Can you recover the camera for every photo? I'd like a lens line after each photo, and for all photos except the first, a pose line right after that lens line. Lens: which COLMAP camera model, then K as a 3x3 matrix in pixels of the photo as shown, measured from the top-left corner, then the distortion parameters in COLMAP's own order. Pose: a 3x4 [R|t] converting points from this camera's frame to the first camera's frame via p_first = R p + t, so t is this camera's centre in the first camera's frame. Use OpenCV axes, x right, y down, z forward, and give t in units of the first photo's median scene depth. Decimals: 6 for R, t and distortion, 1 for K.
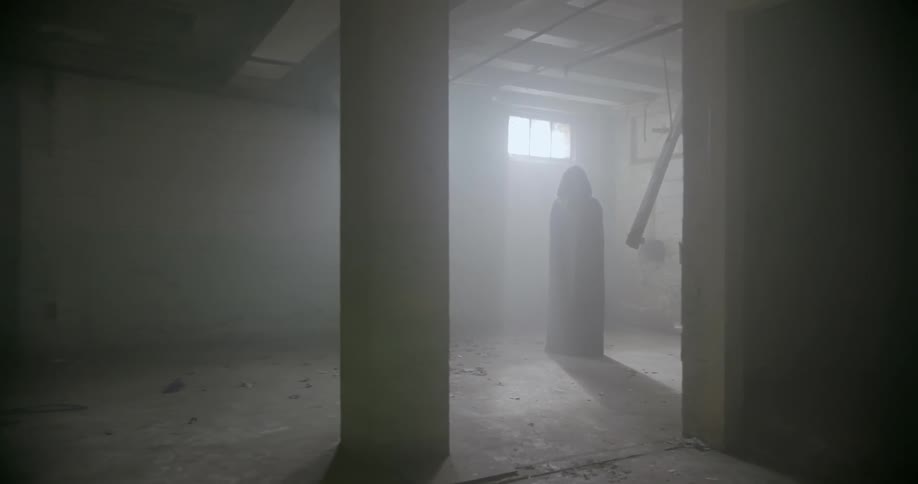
lens RADIAL K [[639.0, 0, 459.0], [0, 639.0, 242.0], [0, 0, 1]] dist [-0.060221, 0.144015]
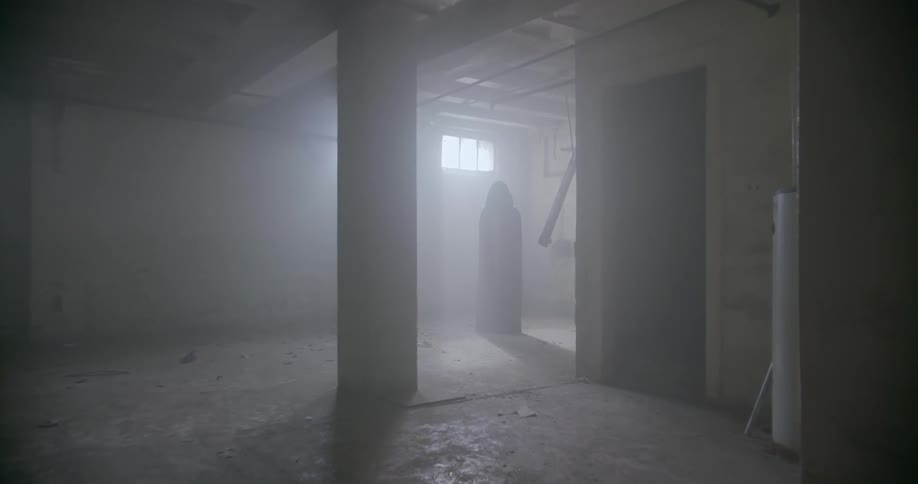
lens RADIAL K [[639.0, 0, 459.0], [0, 639.0, 242.0], [0, 0, 1]] dist [-0.060221, 0.144015]
pose [[0.992111, -0.003272, 0.125320, -0.064577], [0.003235, 0.999995, 0.000503, -0.001837], [-0.125321, -0.000093, 0.992116, -0.283781]]
